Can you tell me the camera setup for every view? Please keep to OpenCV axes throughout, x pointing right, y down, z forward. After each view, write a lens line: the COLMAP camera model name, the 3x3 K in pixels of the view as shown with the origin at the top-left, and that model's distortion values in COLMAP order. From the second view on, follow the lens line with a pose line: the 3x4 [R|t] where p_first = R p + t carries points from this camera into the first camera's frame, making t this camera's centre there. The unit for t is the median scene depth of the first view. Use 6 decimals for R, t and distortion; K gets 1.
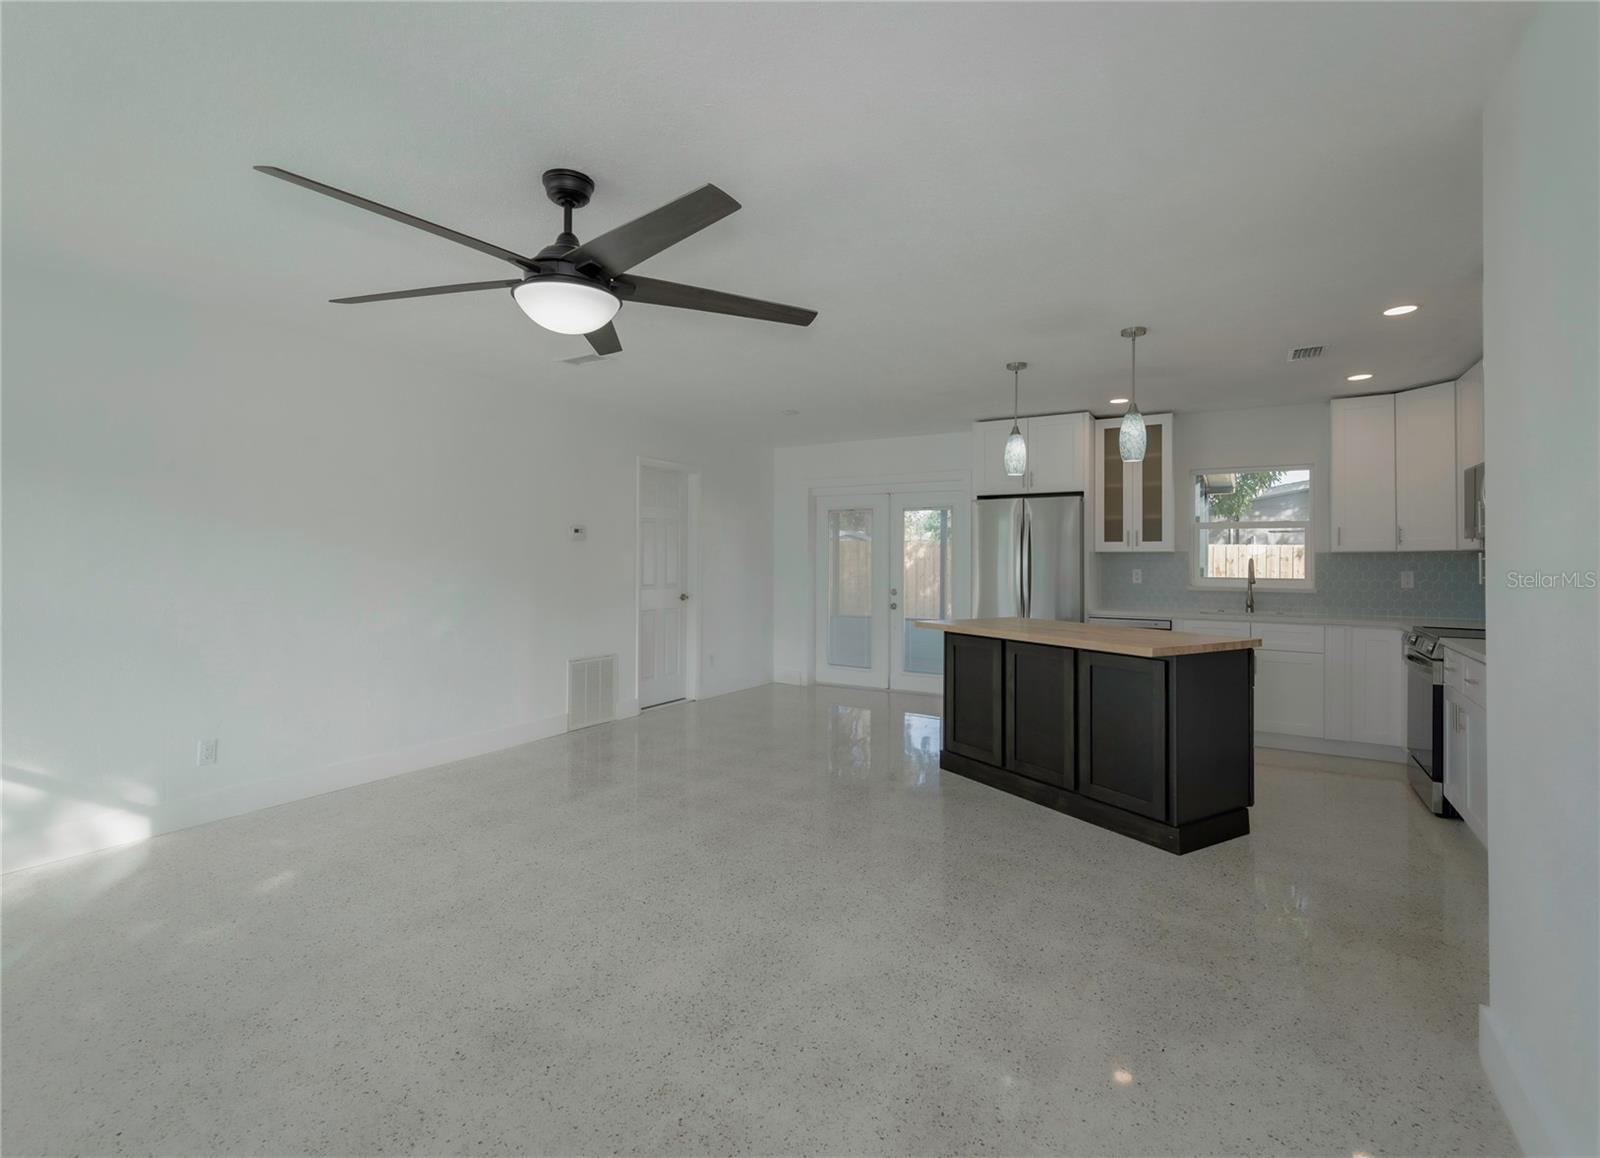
lens RADIAL K [[578.3, 0, 883.1], [0, 578.3, 554.4], [0, 0, 1]] dist [0.000275, 0.000021]
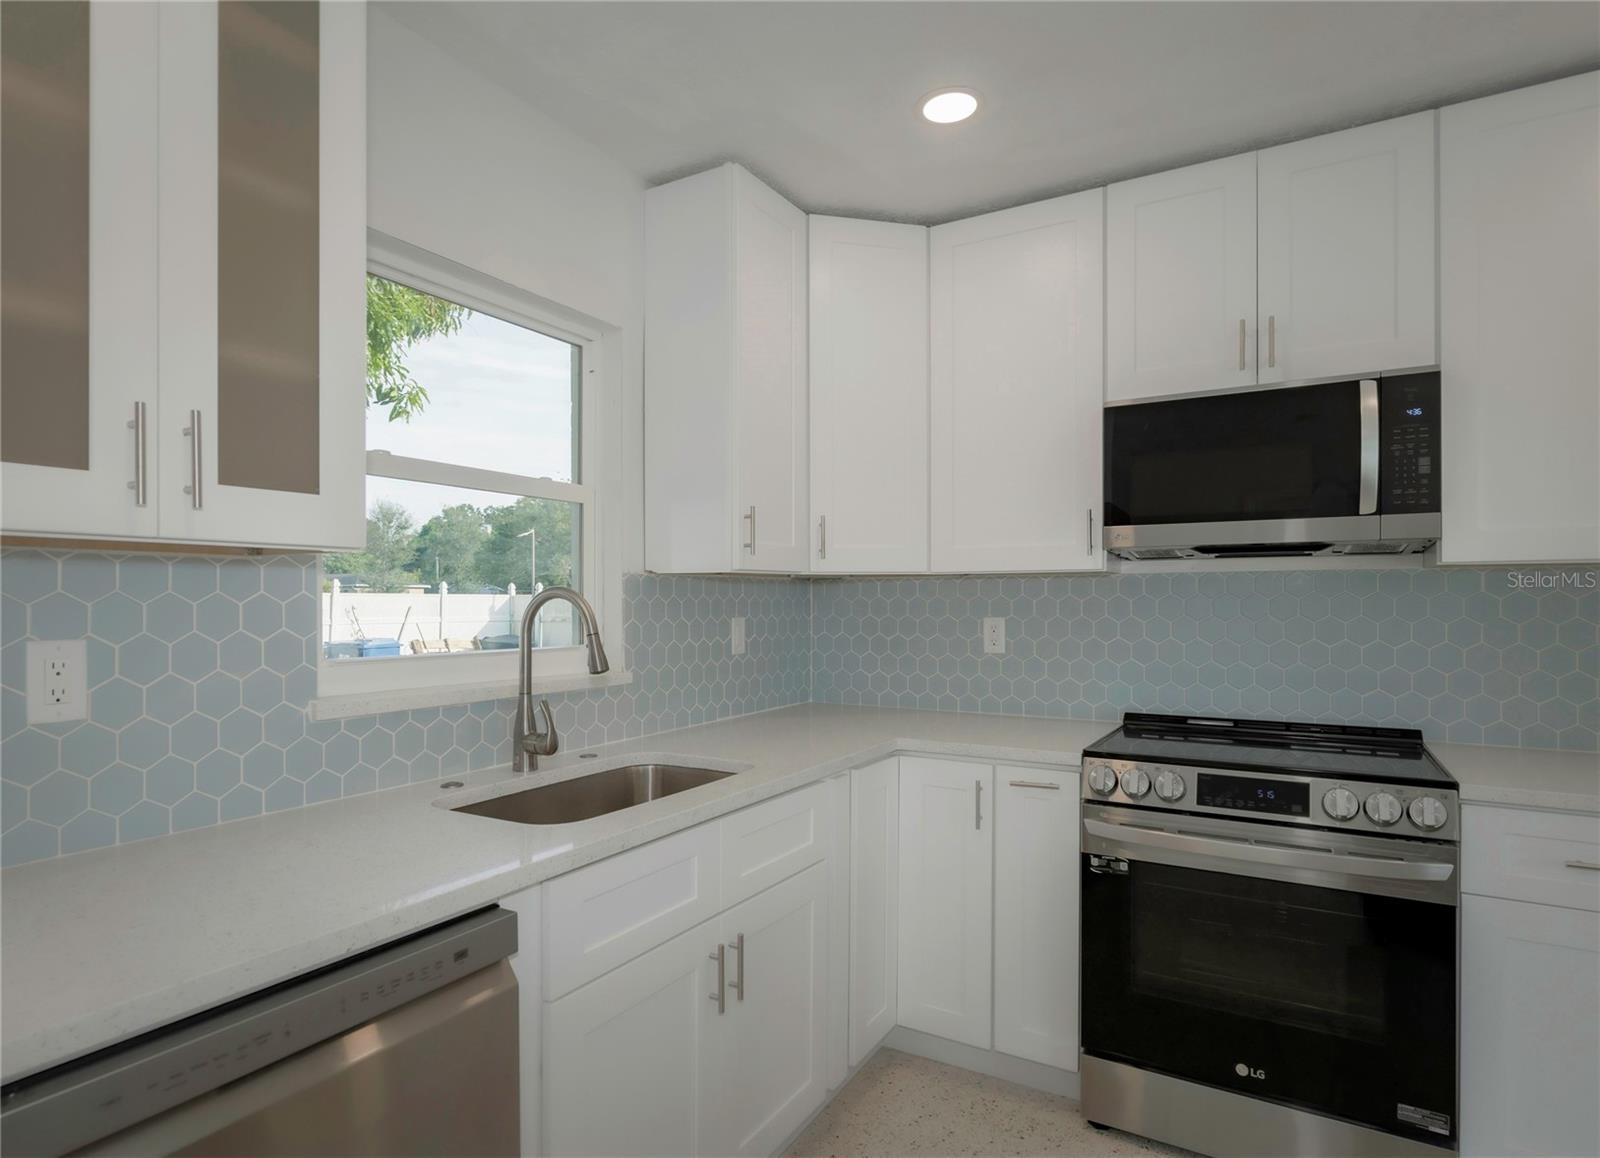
lens RADIAL K [[875.2, 0, 869.3], [0, 875.2, 598.9], [0, 0, 1]] dist [0.000615, -0.000216]
pose [[0.044901, -0.002960, 0.998987, 0.193214], [-0.009093, 0.999953, 0.003371, 0.009850], [-0.998950, -0.009235, 0.044872, 0.789876]]
